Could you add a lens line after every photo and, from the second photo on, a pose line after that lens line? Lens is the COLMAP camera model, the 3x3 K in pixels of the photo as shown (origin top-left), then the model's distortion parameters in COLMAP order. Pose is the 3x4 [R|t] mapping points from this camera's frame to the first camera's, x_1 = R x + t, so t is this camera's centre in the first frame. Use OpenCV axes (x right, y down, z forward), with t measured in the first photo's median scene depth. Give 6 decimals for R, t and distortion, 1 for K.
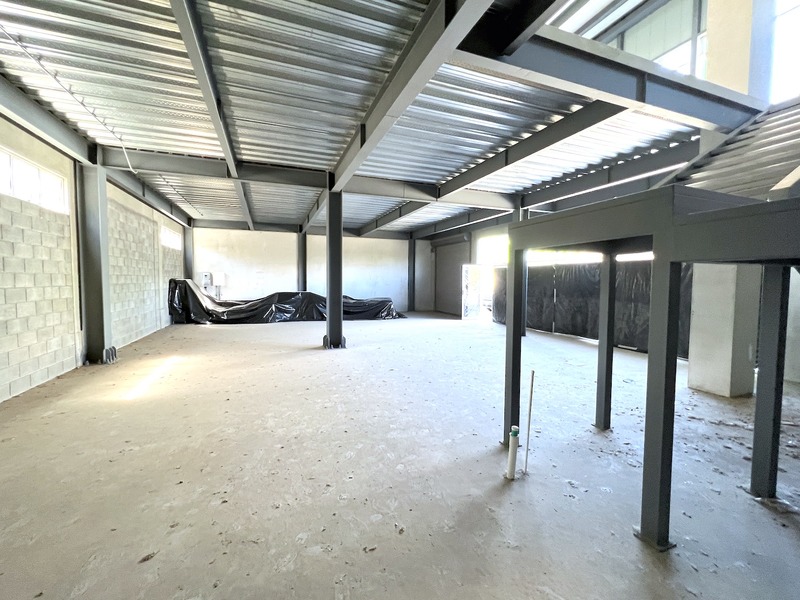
lens RADIAL K [[341.5, 0, 397.6], [0, 341.5, 297.7], [0, 0, 1]] dist [0.001103, -0.000084]
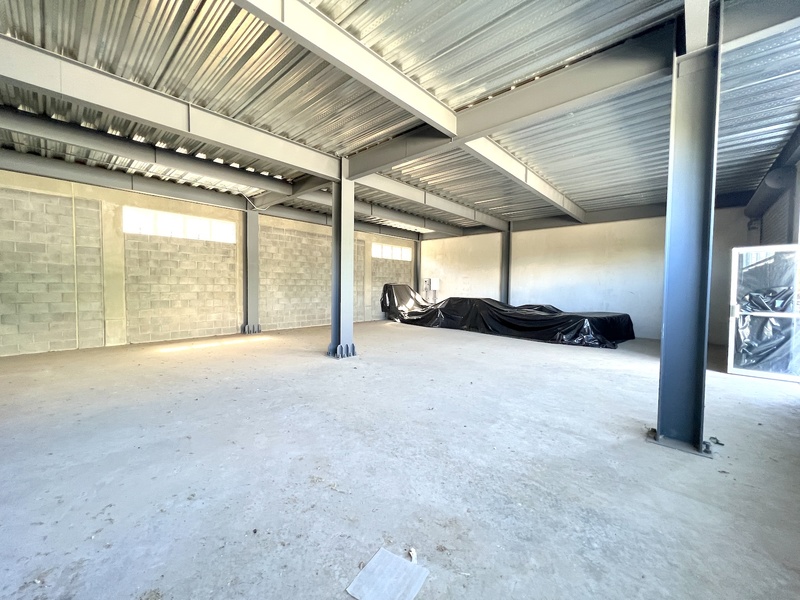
lens RADIAL K [[320.3, 0, 396.6], [0, 320.3, 297.9], [0, 0, 1]] dist [-0.000690, -0.000739]
pose [[0.450294, 0.030808, -0.892348, 1.058527], [-0.055671, 0.998429, 0.006377, -0.032180], [0.891143, 0.046806, 0.451302, 1.283127]]
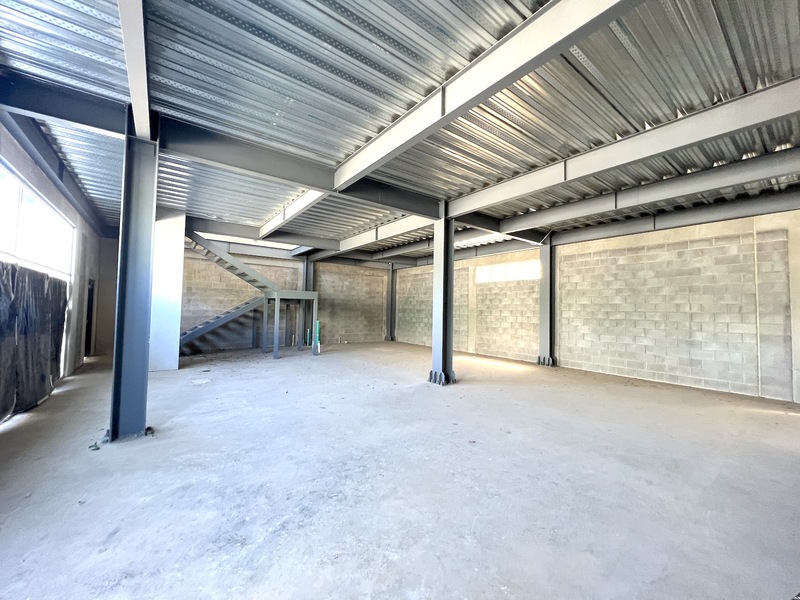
lens RADIAL K [[320.3, 0, 400.7], [0, 320.3, 298.8], [0, 0, 1]] dist [-0.000690, -0.000739]
pose [[-0.958628, -0.036148, -0.282357, 0.304588], [-0.042191, 0.998992, 0.015350, -0.163349], [0.281517, 0.026628, -0.959187, 3.115931]]
